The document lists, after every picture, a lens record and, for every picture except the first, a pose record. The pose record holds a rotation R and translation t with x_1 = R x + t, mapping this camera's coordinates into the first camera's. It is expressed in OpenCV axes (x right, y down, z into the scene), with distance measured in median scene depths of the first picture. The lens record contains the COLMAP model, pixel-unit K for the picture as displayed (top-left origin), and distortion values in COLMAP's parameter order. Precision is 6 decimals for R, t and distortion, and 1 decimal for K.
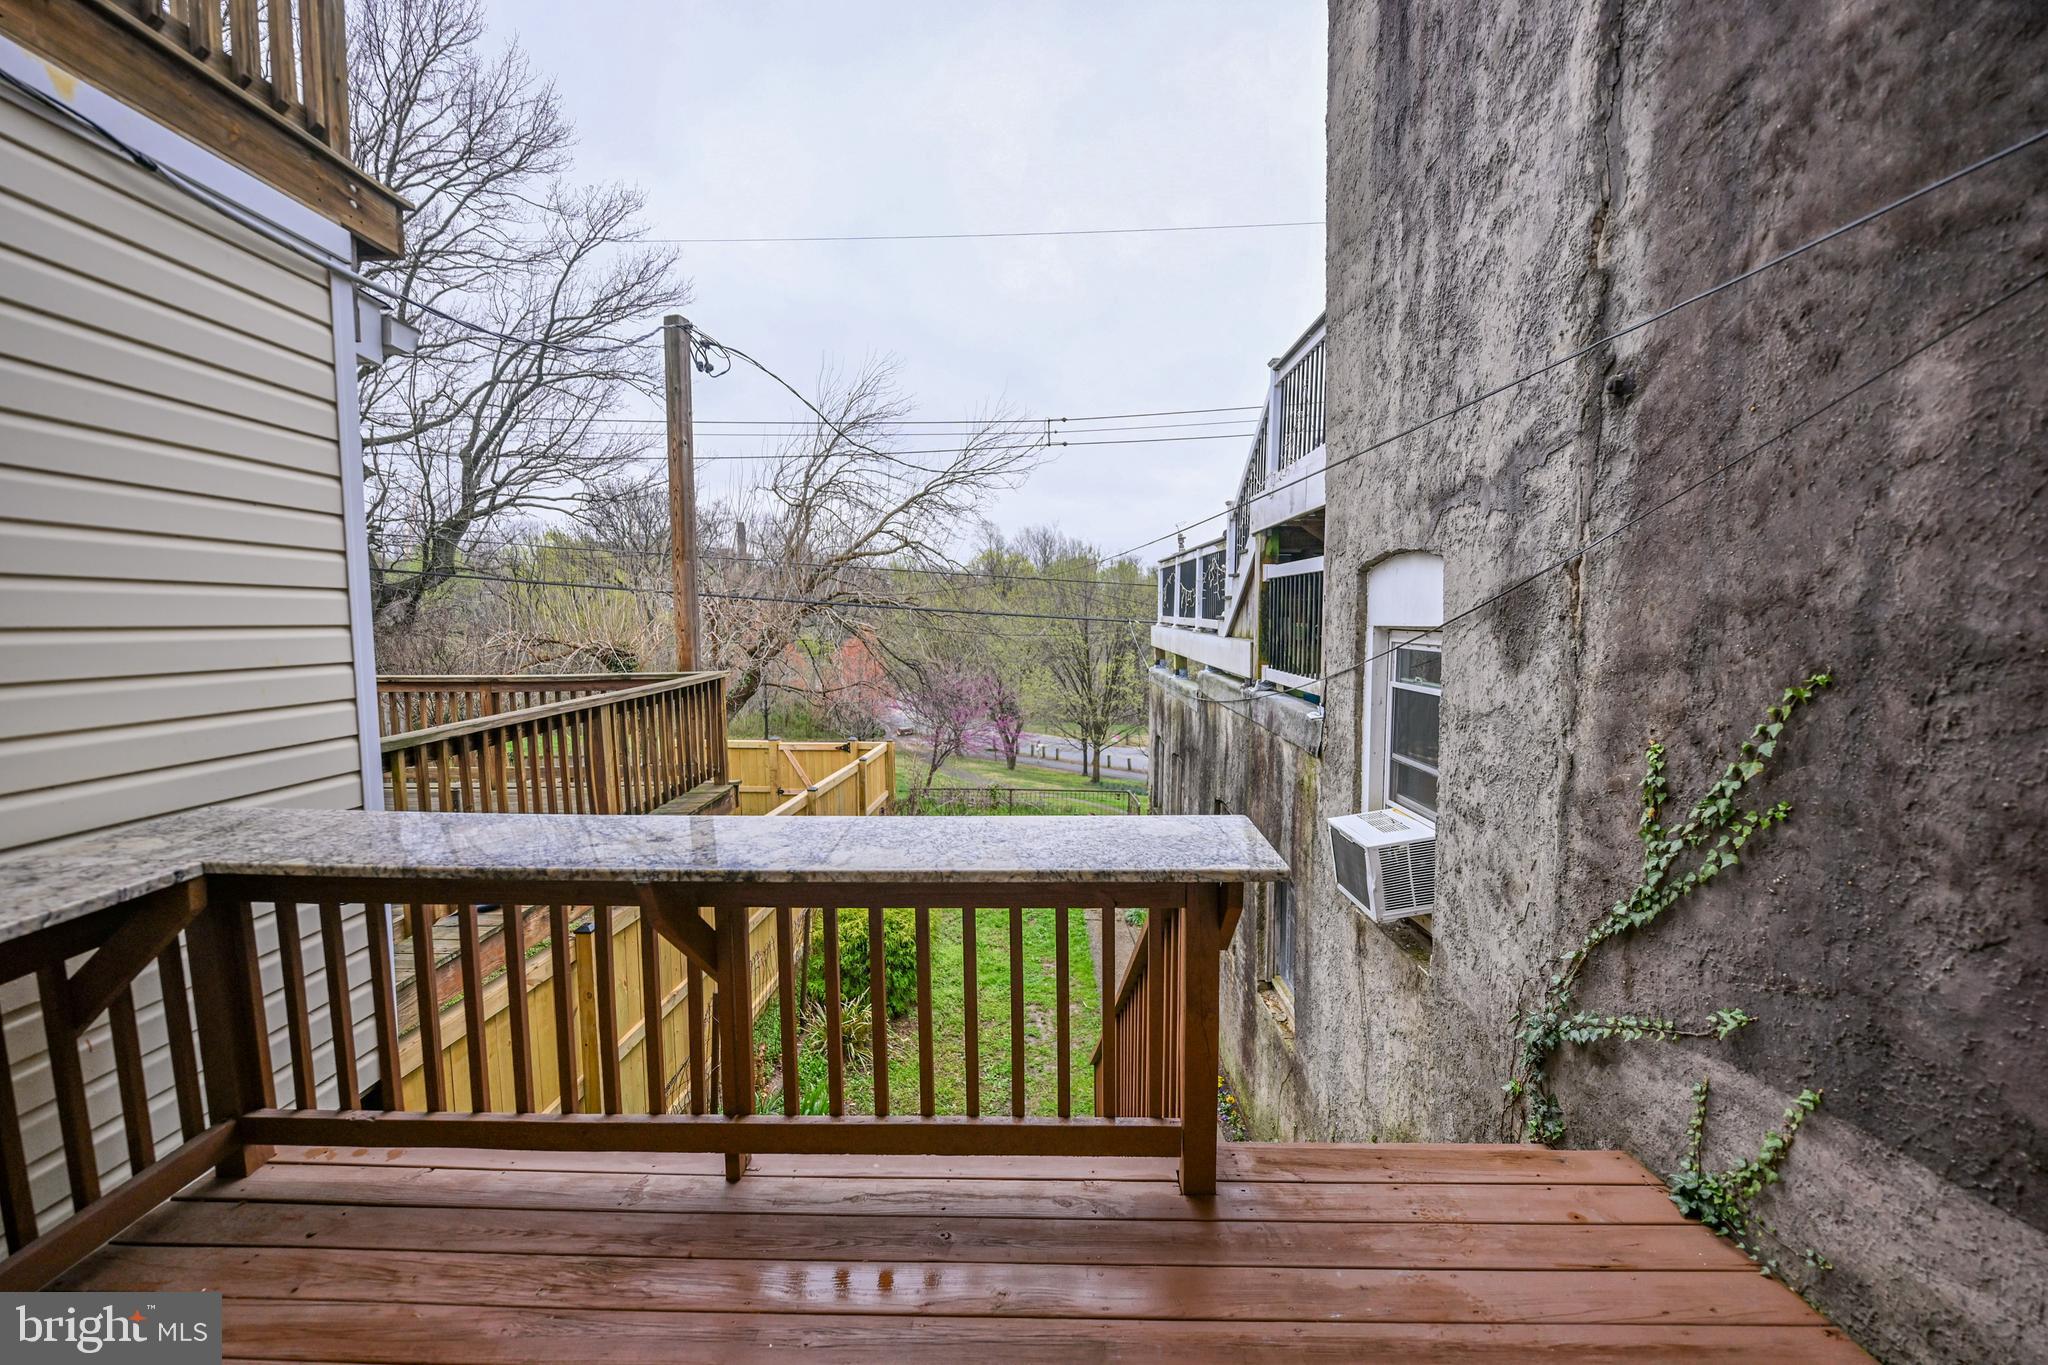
lens RADIAL K [[811.2, 0, 1024.0], [0, 811.2, 682.5], [0, 0, 1]] dist [-0.001420, -0.000160]
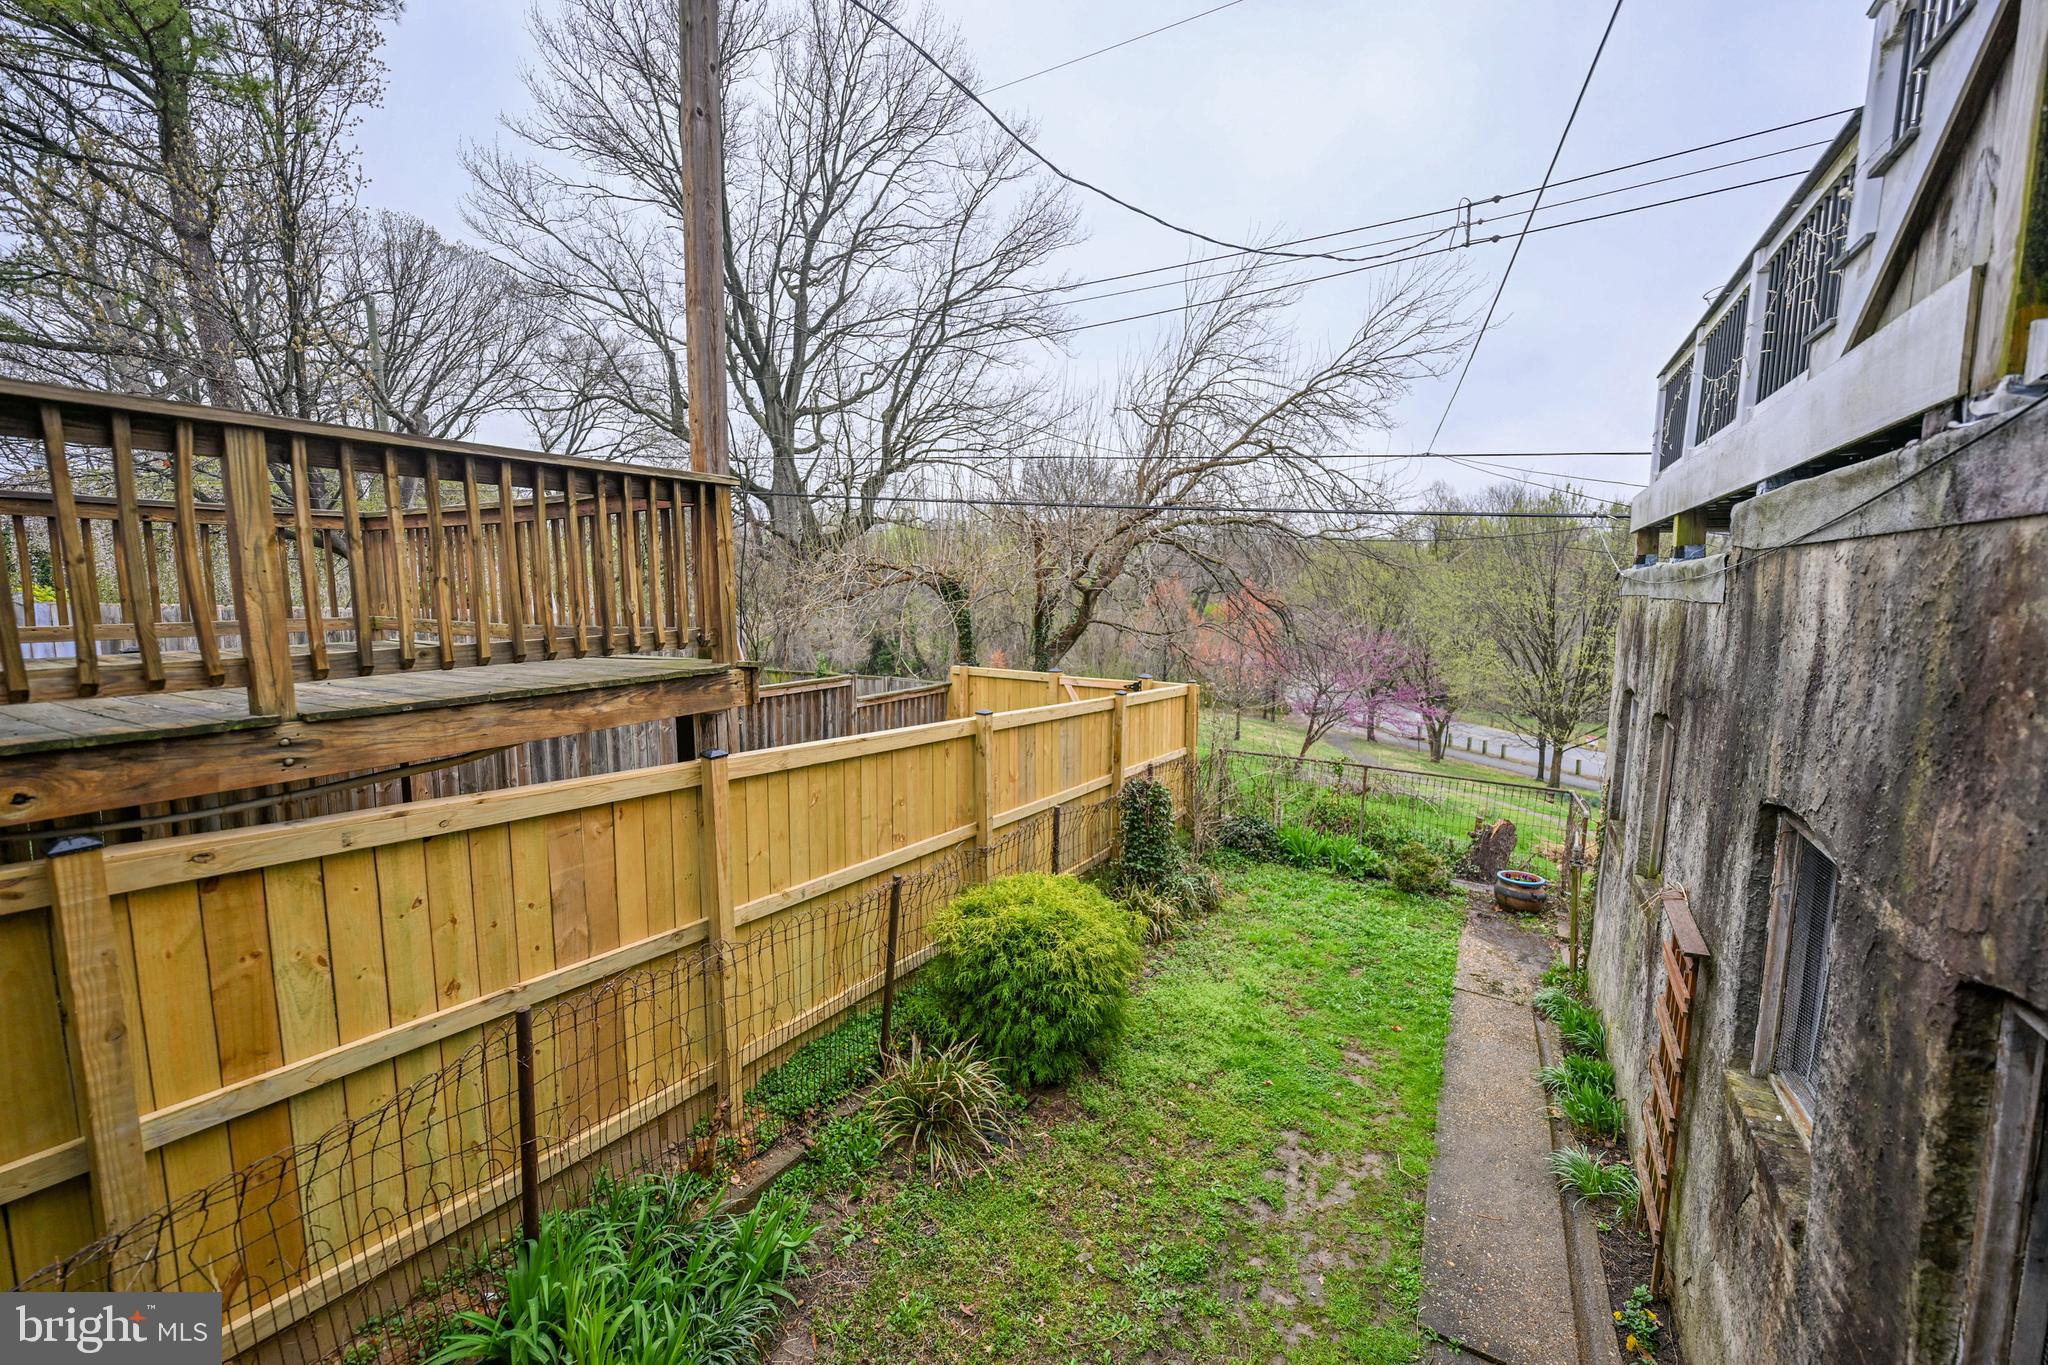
lens RADIAL K [[811.2, 0, 1024.0], [0, 811.2, 682.5], [0, 0, 1]] dist [-0.001420, -0.000160]
pose [[0.871630, 0.066043, -0.485695, 0.029032], [-0.052072, 0.997750, 0.042221, 0.022806], [0.487391, -0.011510, 0.873108, 0.126289]]
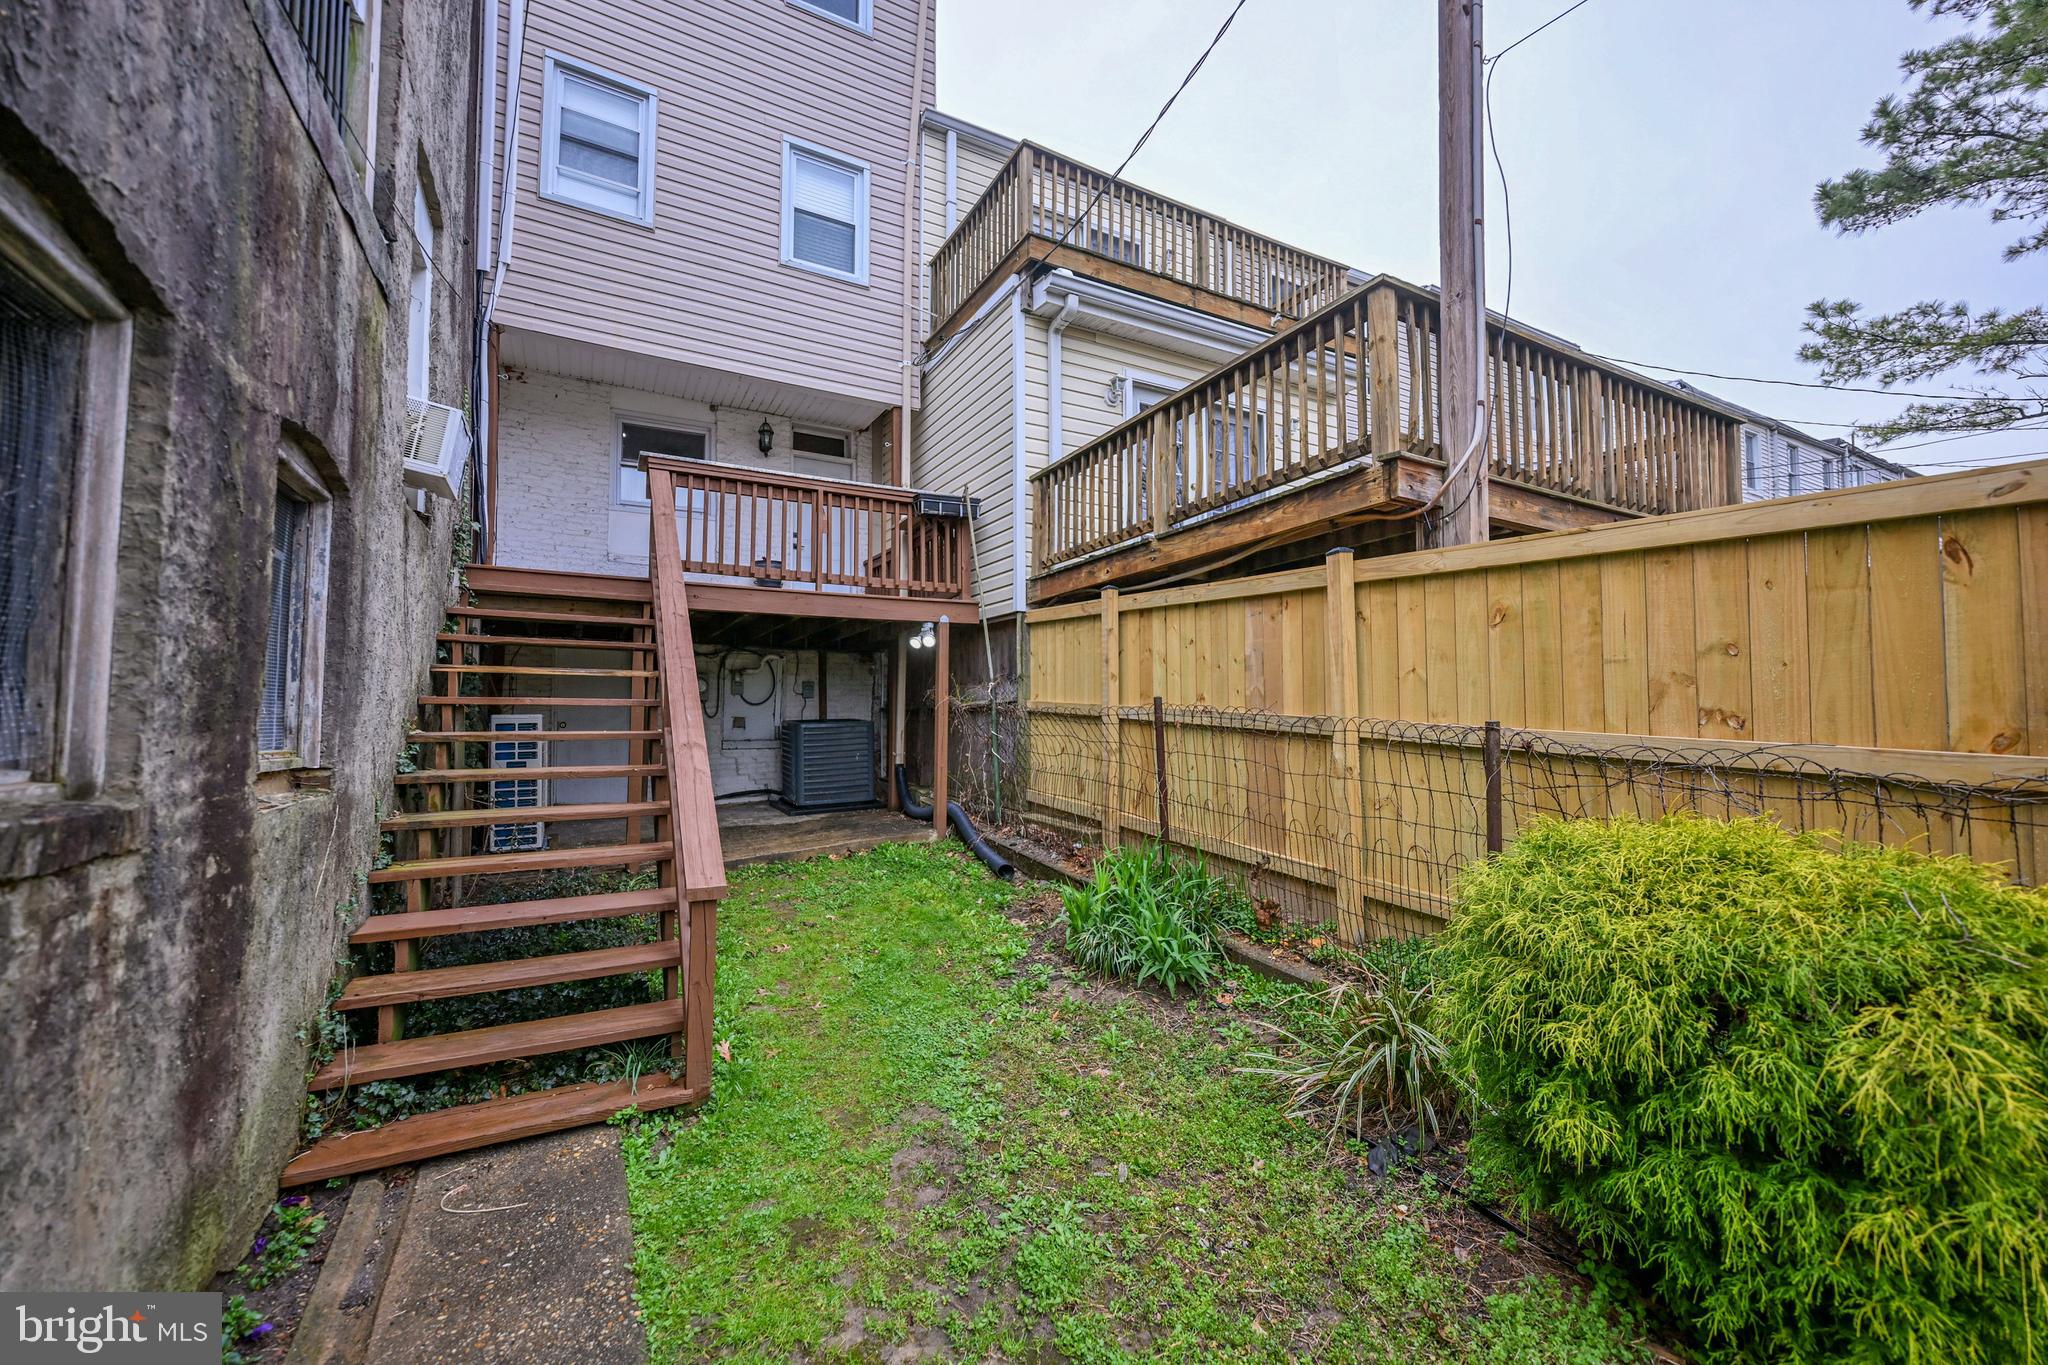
lens RADIAL K [[811.2, 0, 1024.0], [0, 811.2, 682.5], [0, 0, 1]] dist [-0.001420, -0.000160]
pose [[-0.867183, -0.015554, -0.497747, 0.035746], [-0.036088, 0.998847, 0.031661, 0.063015], [0.496681, 0.045419, -0.866744, 0.313563]]
